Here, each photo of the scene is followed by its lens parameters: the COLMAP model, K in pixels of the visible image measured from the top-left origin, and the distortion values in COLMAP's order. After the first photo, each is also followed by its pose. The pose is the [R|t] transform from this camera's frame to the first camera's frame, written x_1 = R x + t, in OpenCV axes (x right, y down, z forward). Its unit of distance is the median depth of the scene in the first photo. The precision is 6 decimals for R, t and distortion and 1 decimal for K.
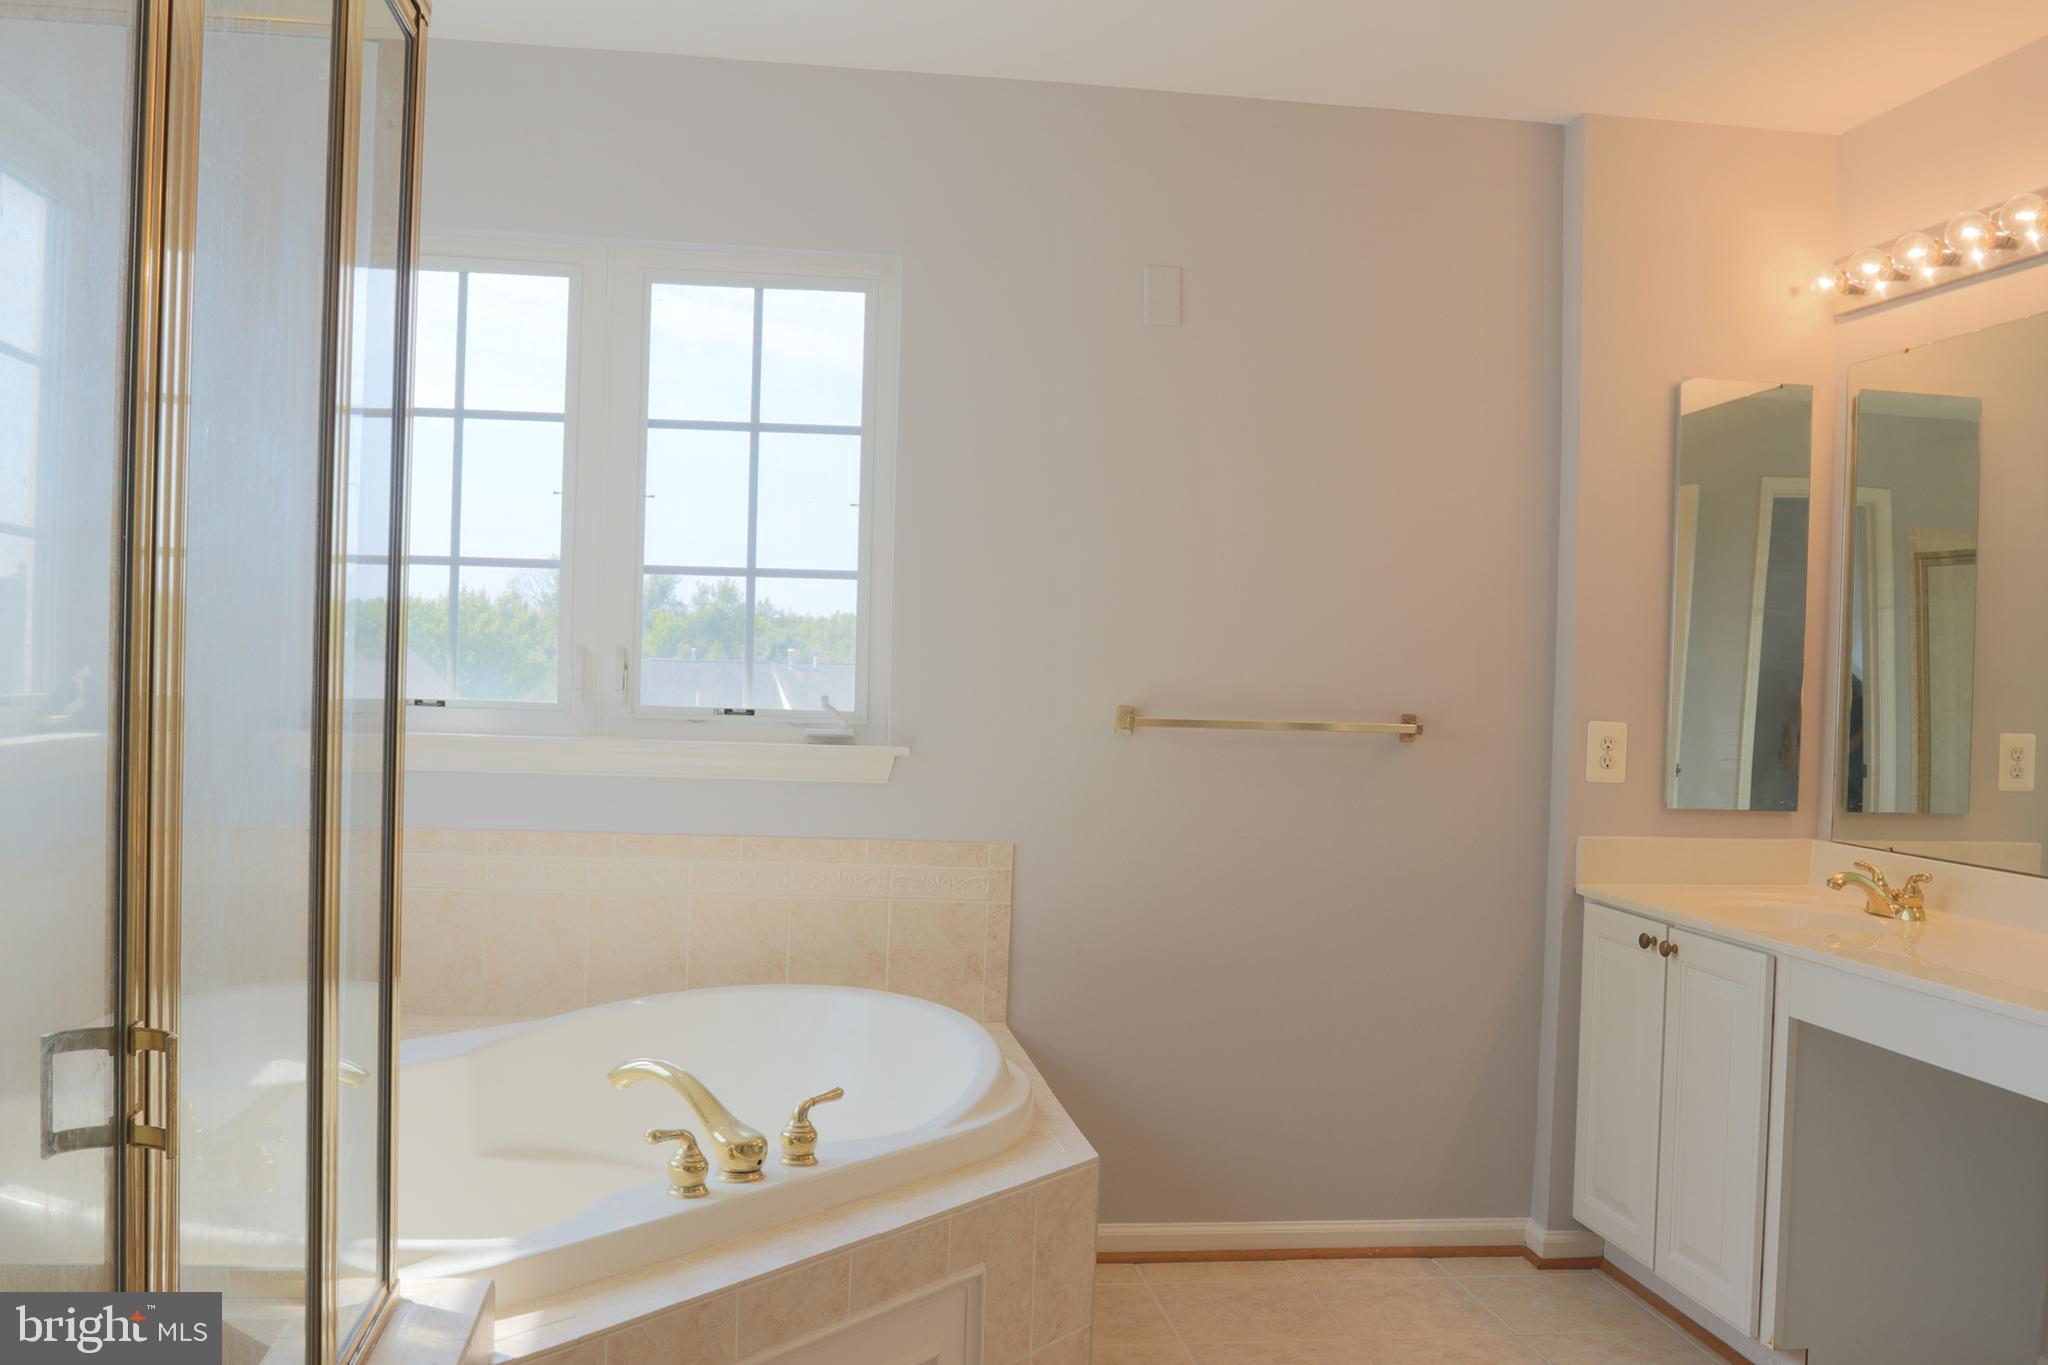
lens RADIAL K [[1785.9, 0, 1008.0], [0, 1785.9, 699.7], [0, 0, 1]] dist [-0.091628, 0.058491]
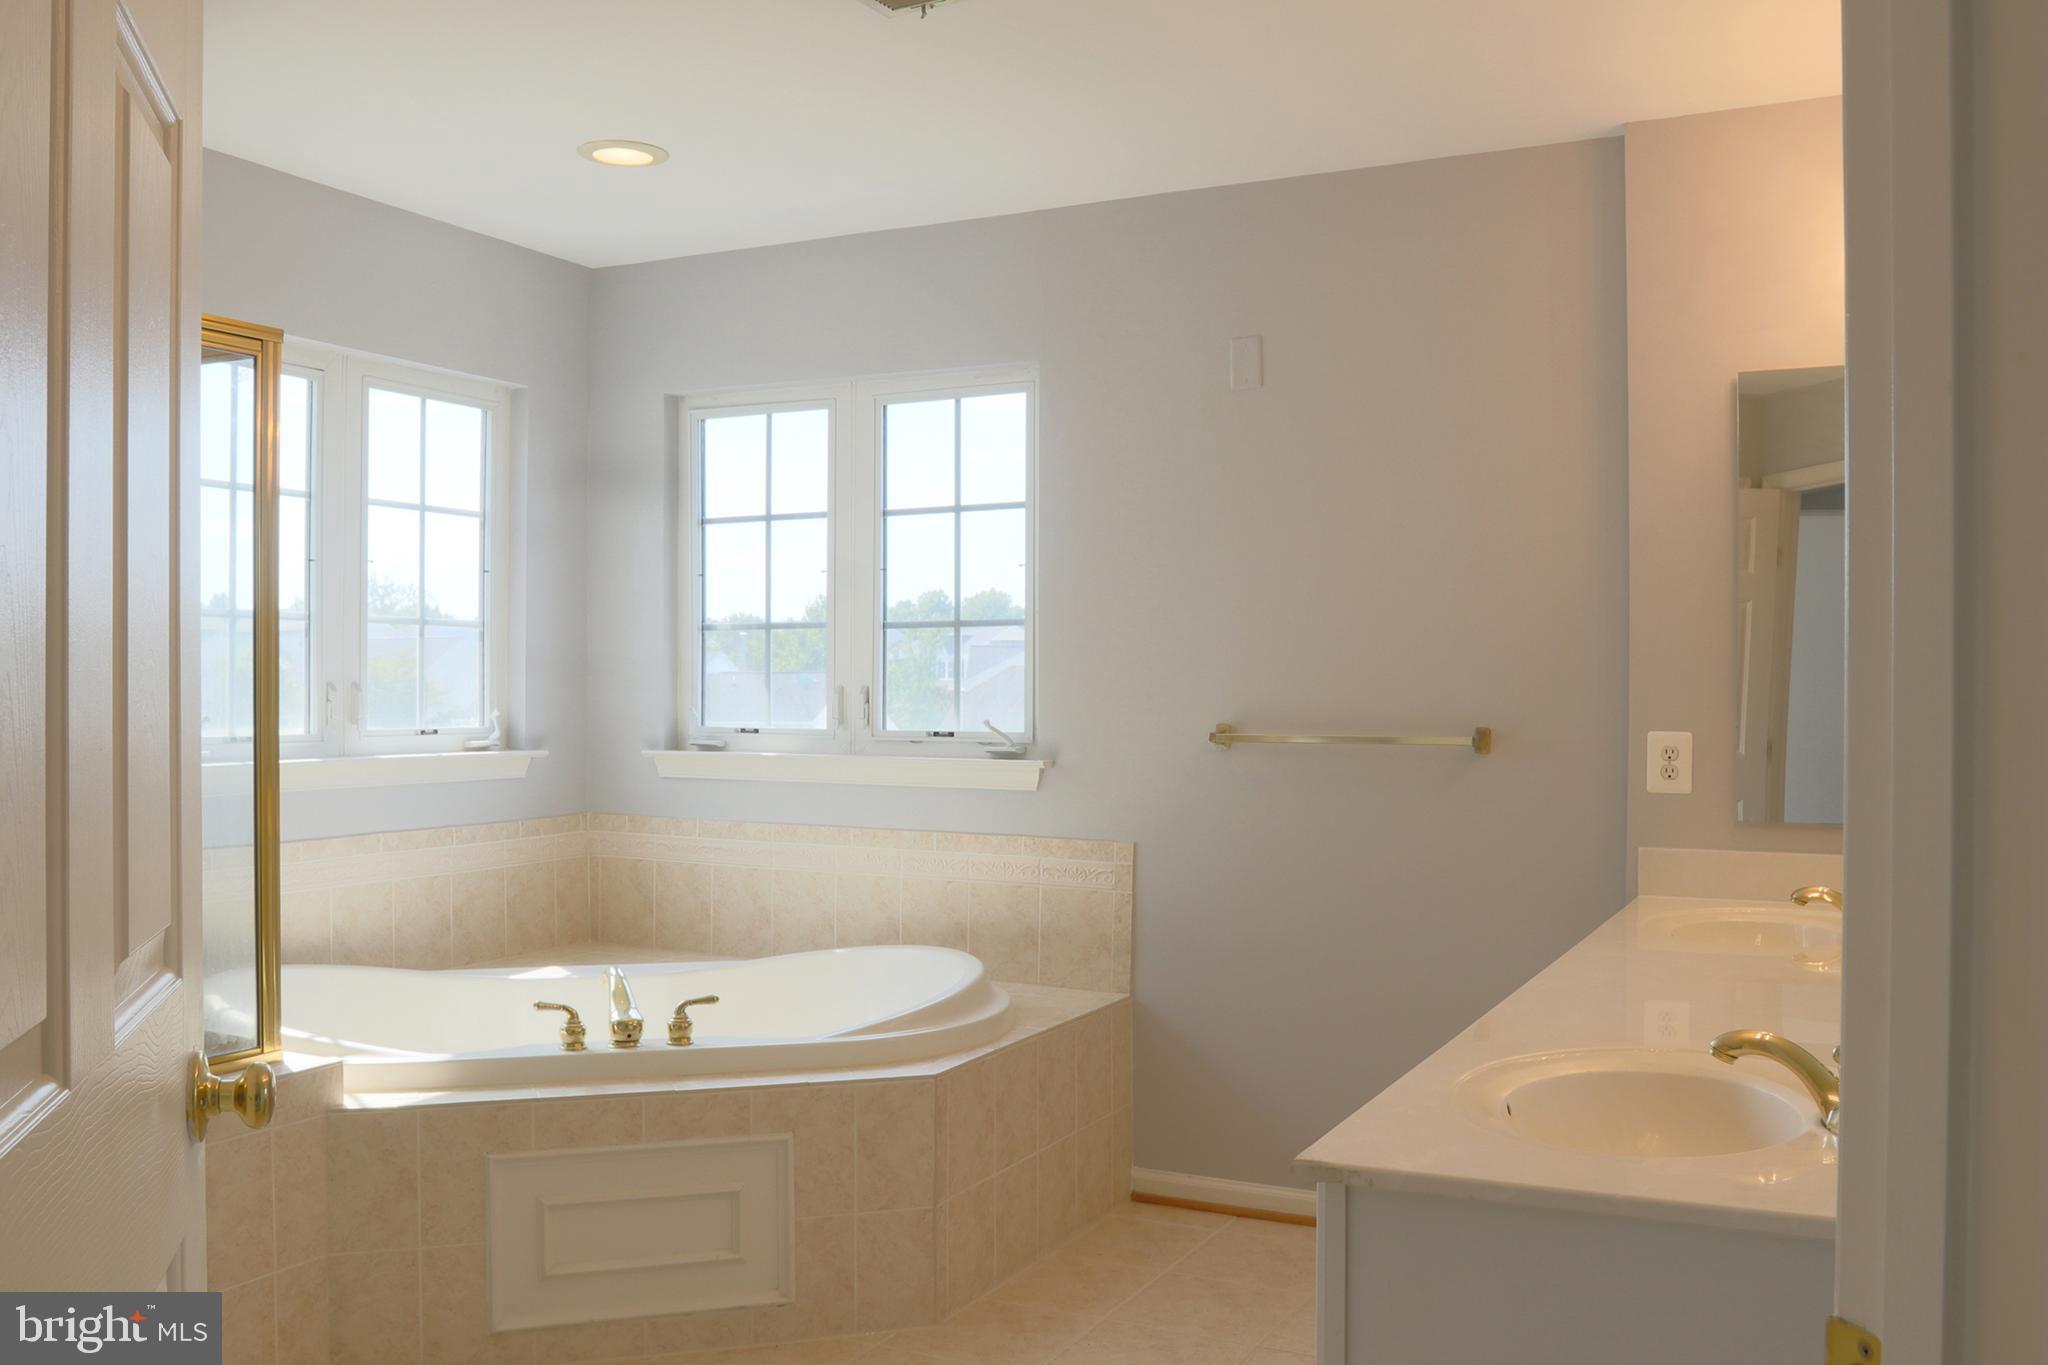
lens RADIAL K [[1785.9, 0, 1008.0], [0, 1785.9, 699.7], [0, 0, 1]] dist [-0.091628, 0.058491]
pose [[0.817712, -0.025550, -0.575061, 0.619271], [0.012465, 0.999566, -0.026686, 0.016815], [0.575493, 0.014653, 0.817675, -0.014125]]
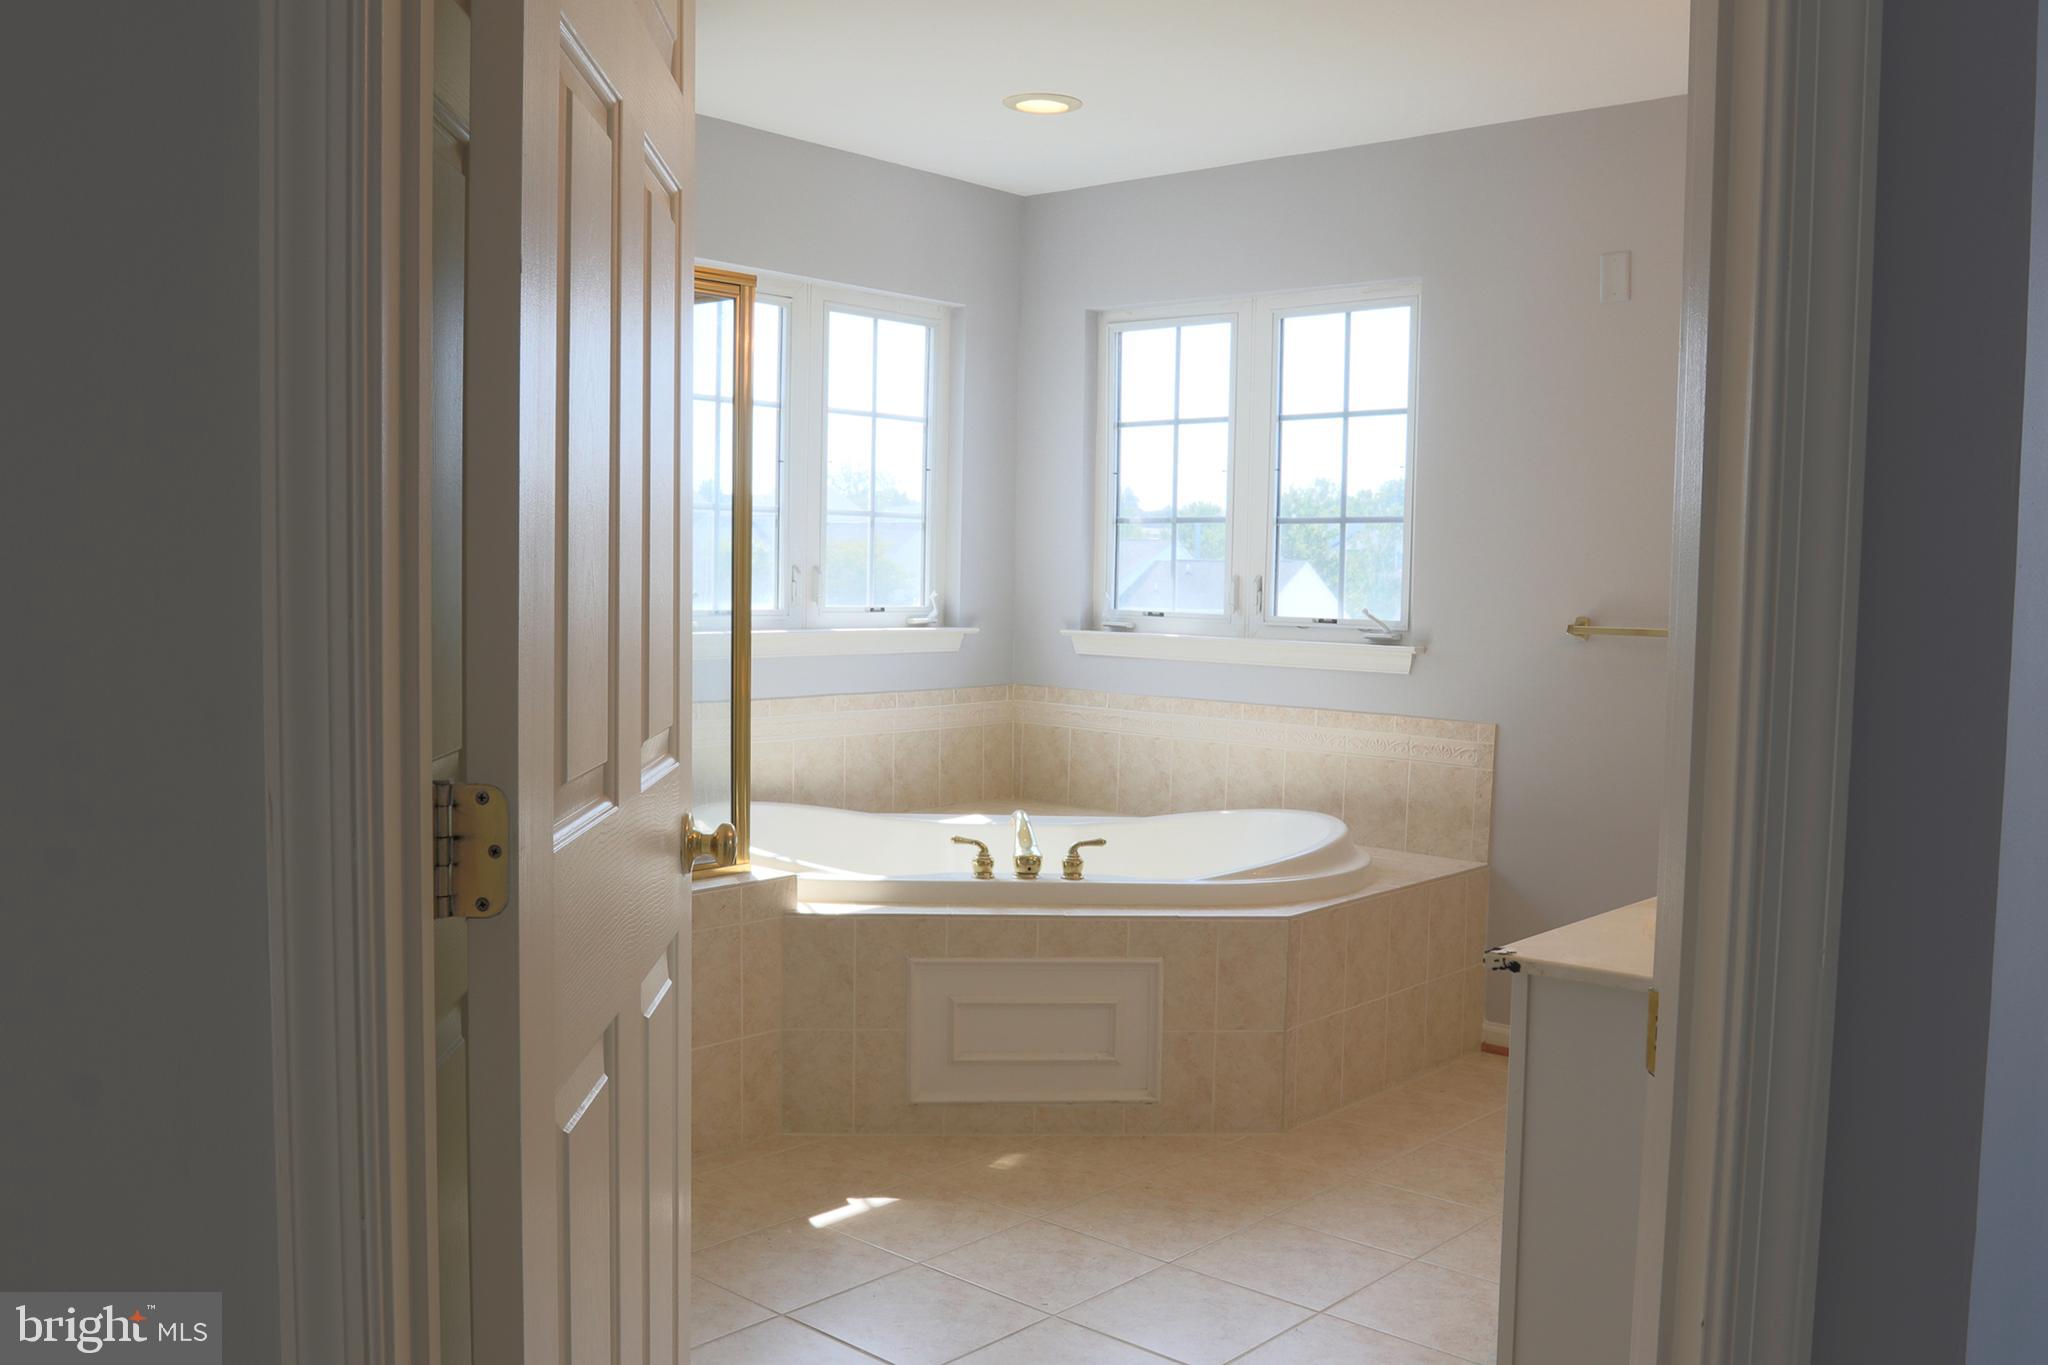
lens RADIAL K [[1785.9, 0, 1008.0], [0, 1785.9, 699.7], [0, 0, 1]] dist [-0.091628, 0.058491]
pose [[0.646775, 0.034384, -0.761905, 0.750161], [-0.011320, 0.999306, 0.035489, 0.021812], [0.762597, -0.014328, 0.646715, -0.090960]]
